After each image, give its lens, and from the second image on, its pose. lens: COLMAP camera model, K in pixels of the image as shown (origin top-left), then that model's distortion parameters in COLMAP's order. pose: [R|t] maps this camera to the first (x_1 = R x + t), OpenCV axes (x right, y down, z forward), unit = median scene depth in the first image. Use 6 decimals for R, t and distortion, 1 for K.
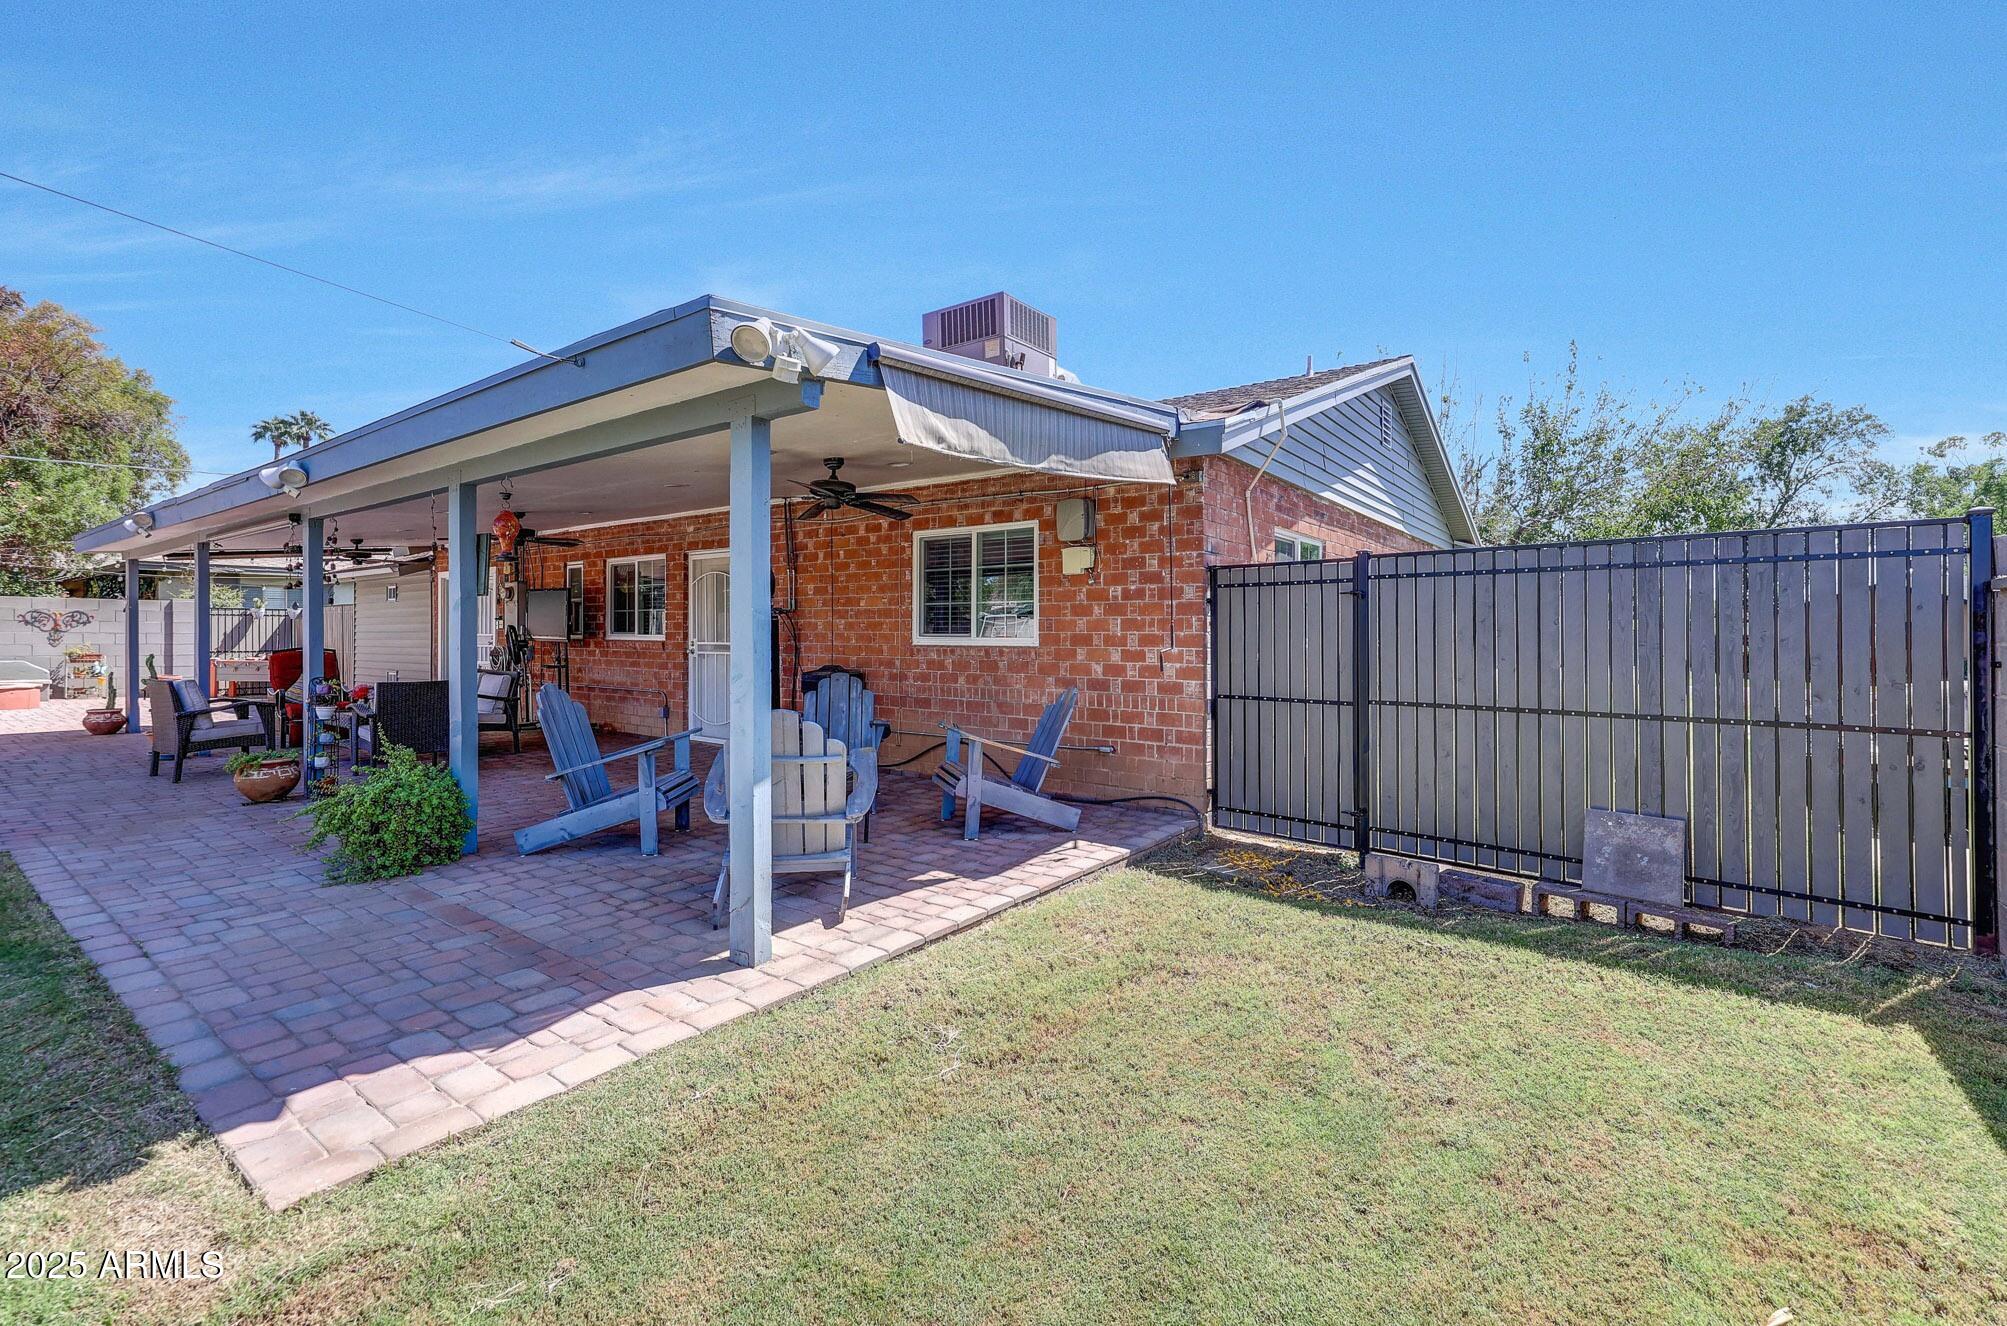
lens RADIAL K [[880.5, 0, 999.3], [0, 880.5, 608.7], [0, 0, 1]] dist [0.018580, -0.000205]
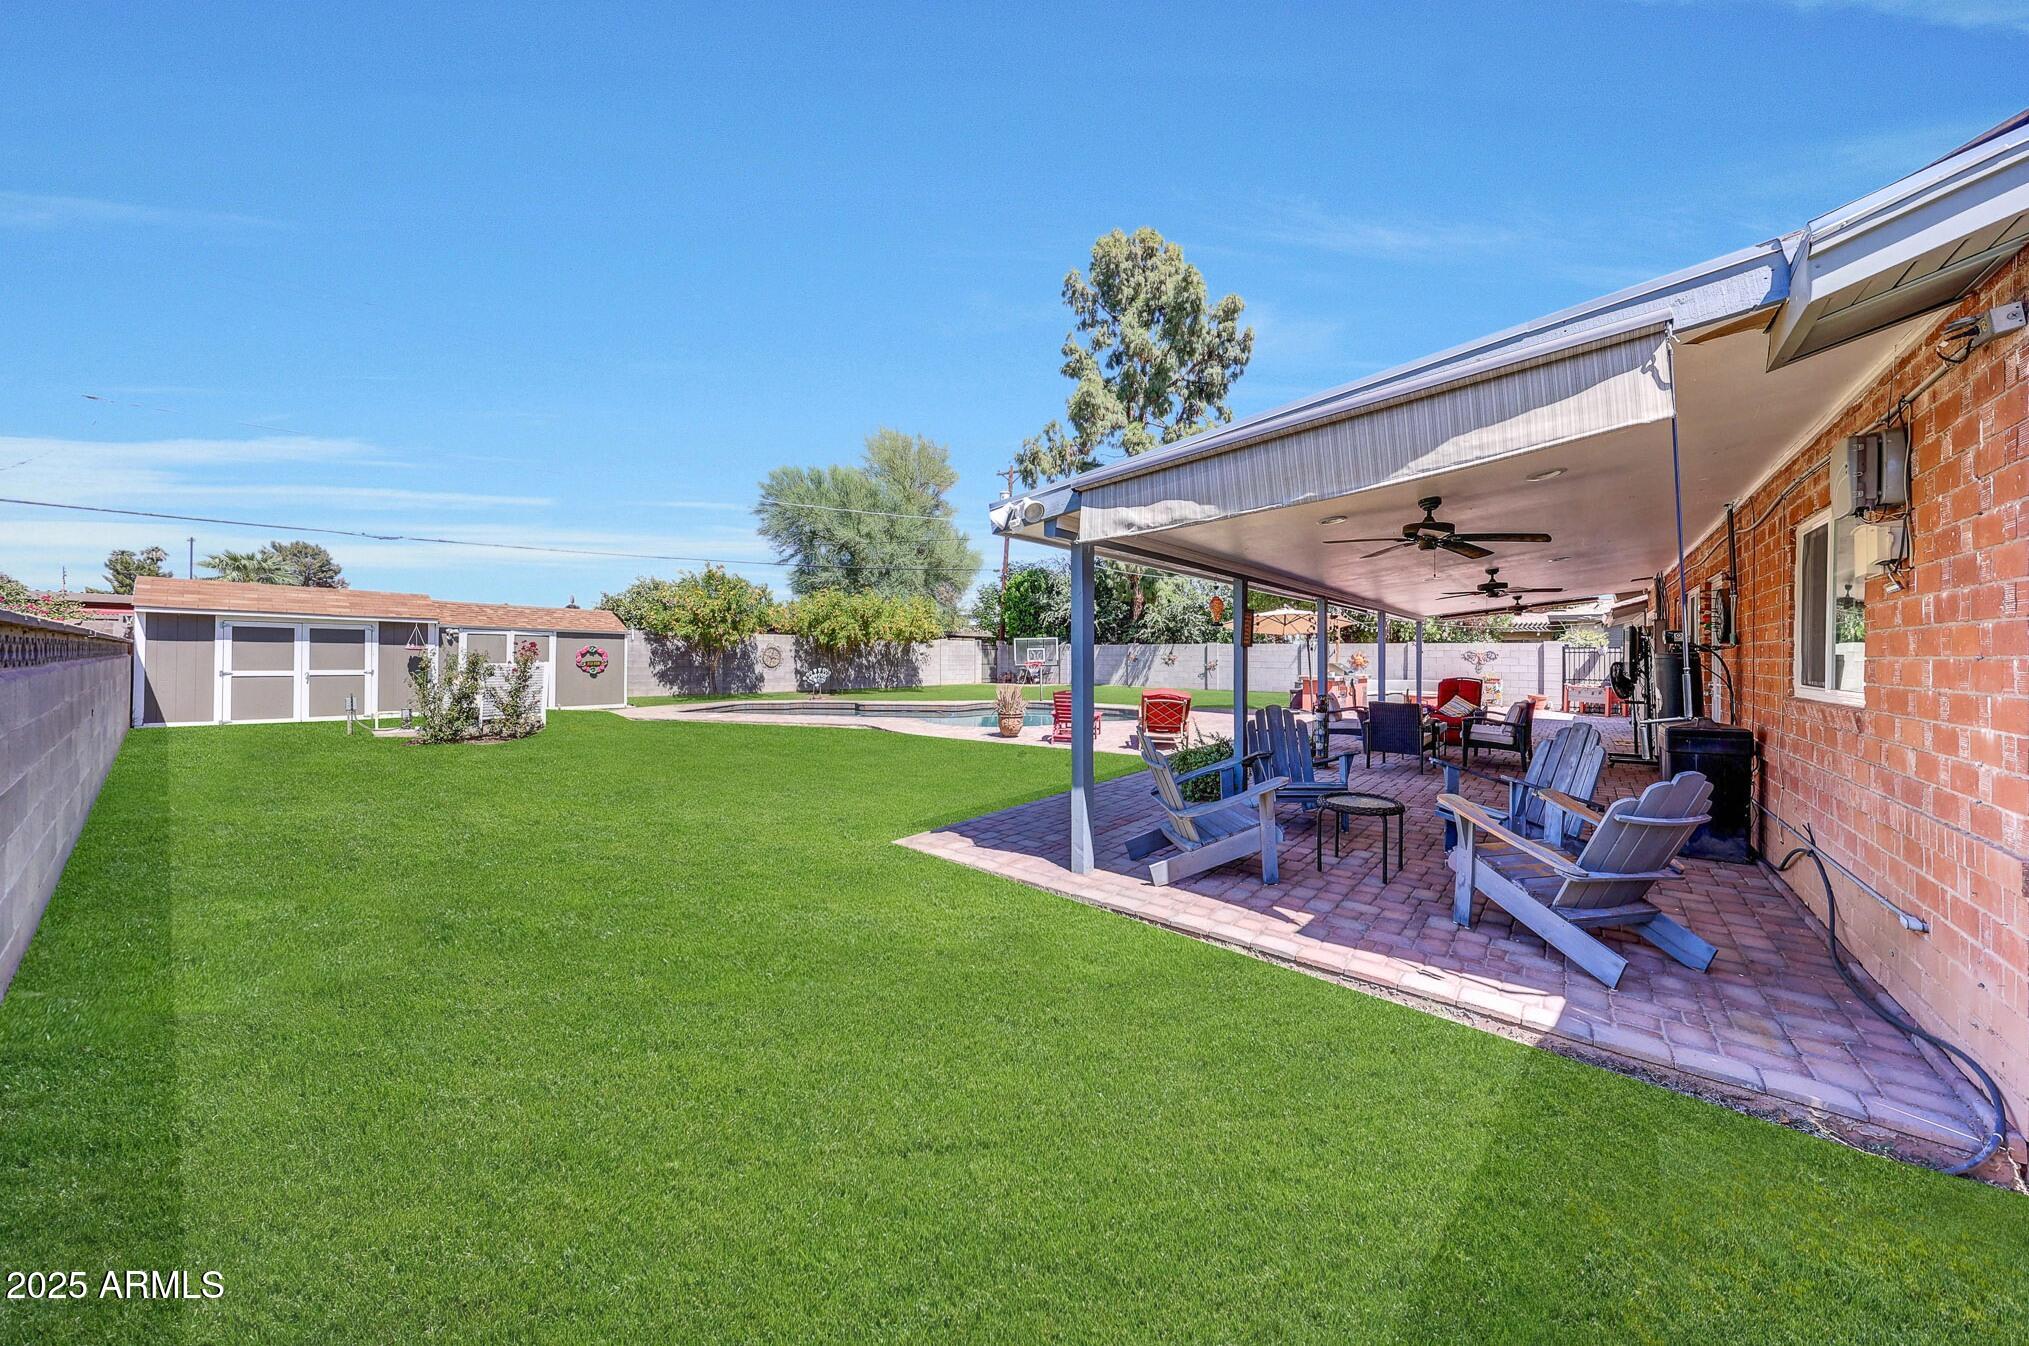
lens RADIAL K [[678.0, 0, 1021.5], [0, 678.0, 655.9], [0, 0, 1]] dist [0.003041, 0.000064]
pose [[-0.050640, -0.005201, -0.998703, 0.521189], [0.021811, 0.999742, -0.006312, -0.000050], [0.998479, -0.022103, -0.050514, 0.503342]]
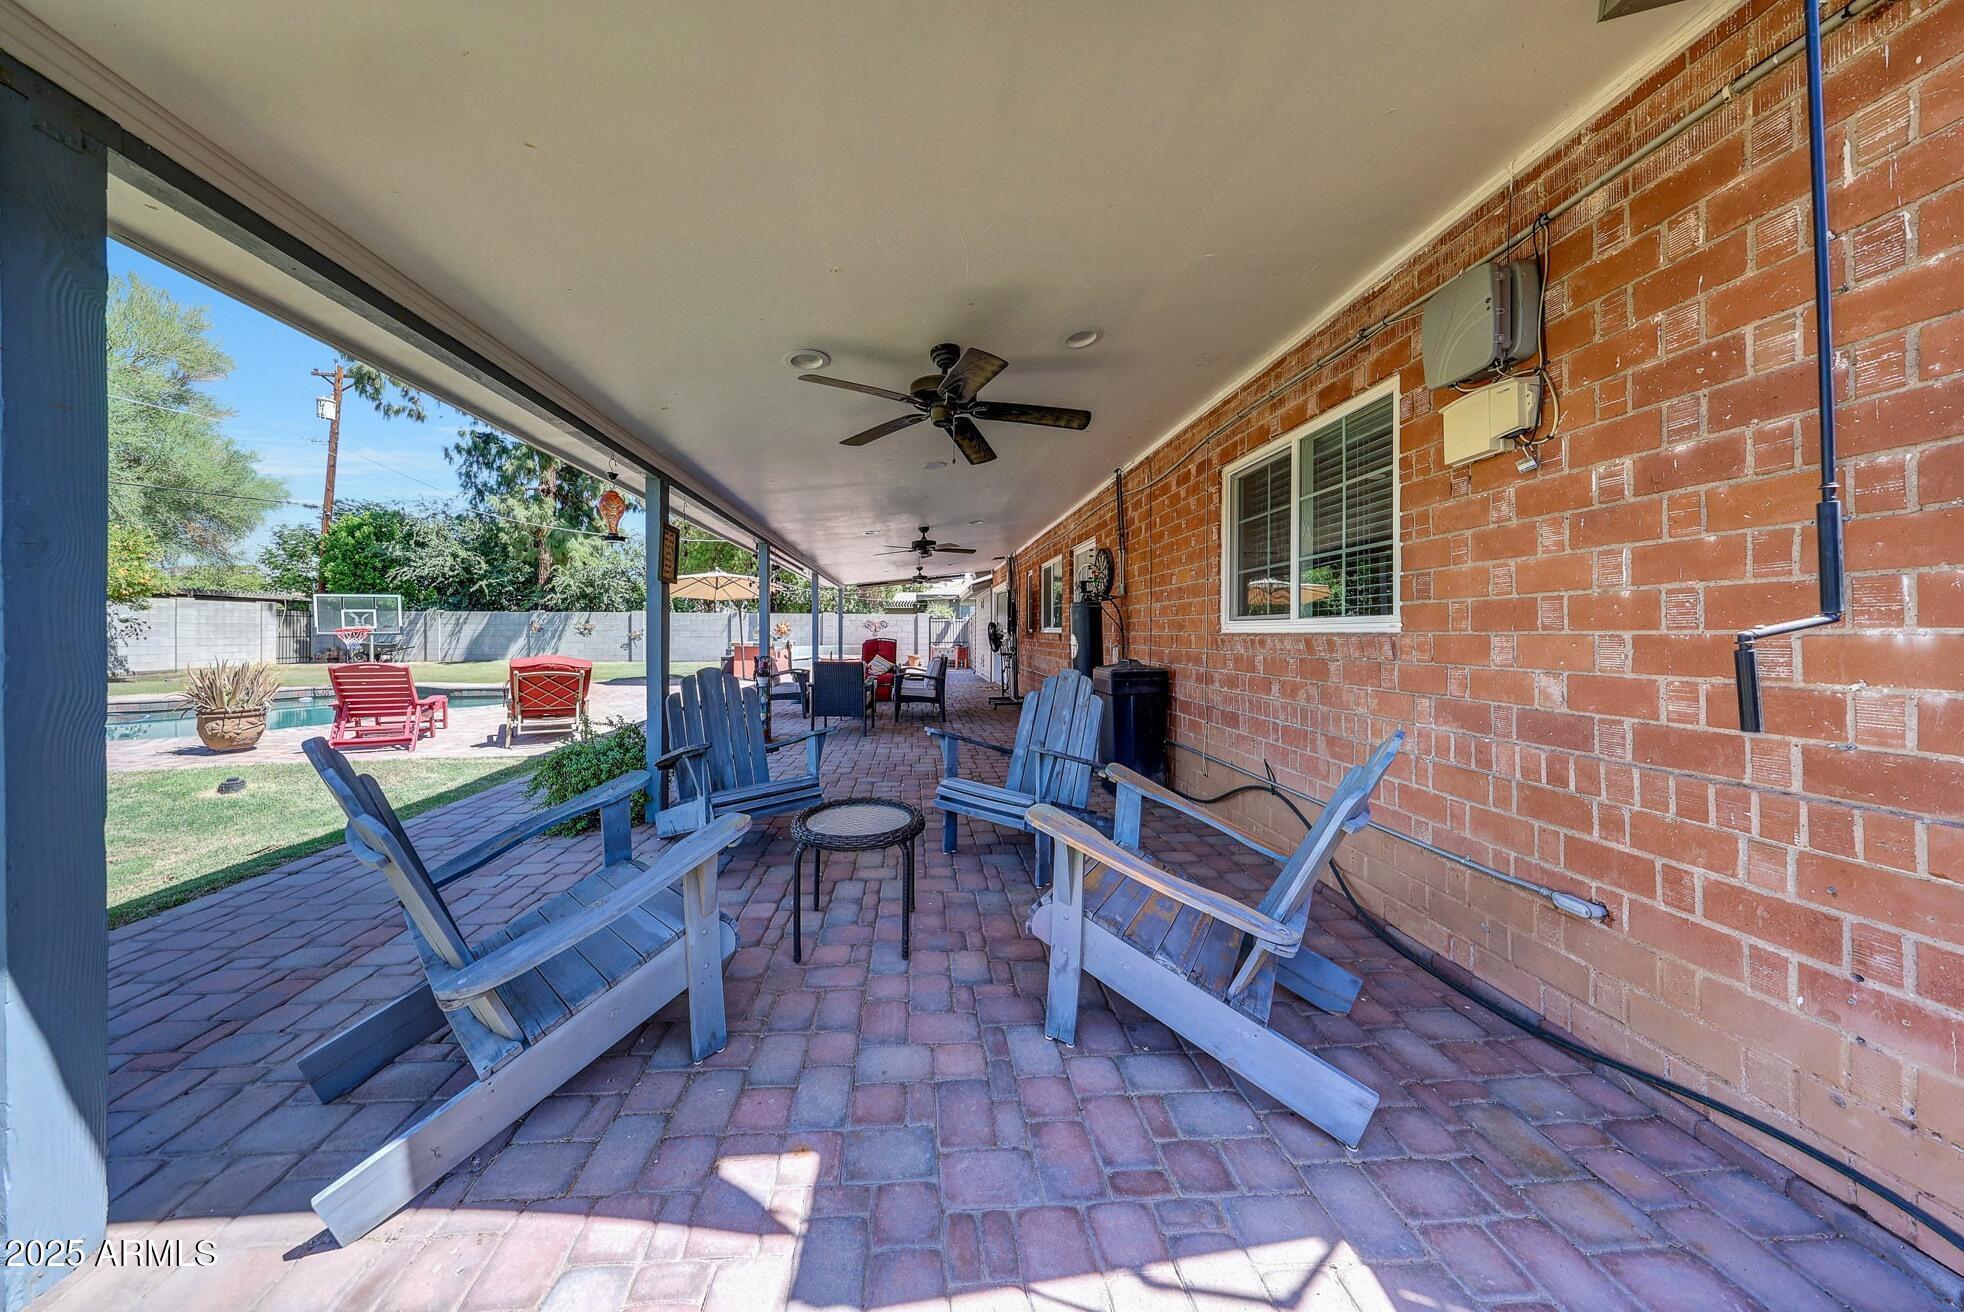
lens RADIAL K [[594.6, 0, 945.2], [0, 594.6, 630.8], [0, 0, 1]] dist [0.001887, -0.000102]
pose [[0.638298, -0.007488, -0.769753, 0.140748], [0.023968, 0.999661, 0.010151, 0.033651], [0.769416, -0.024929, 0.638261, 0.617512]]
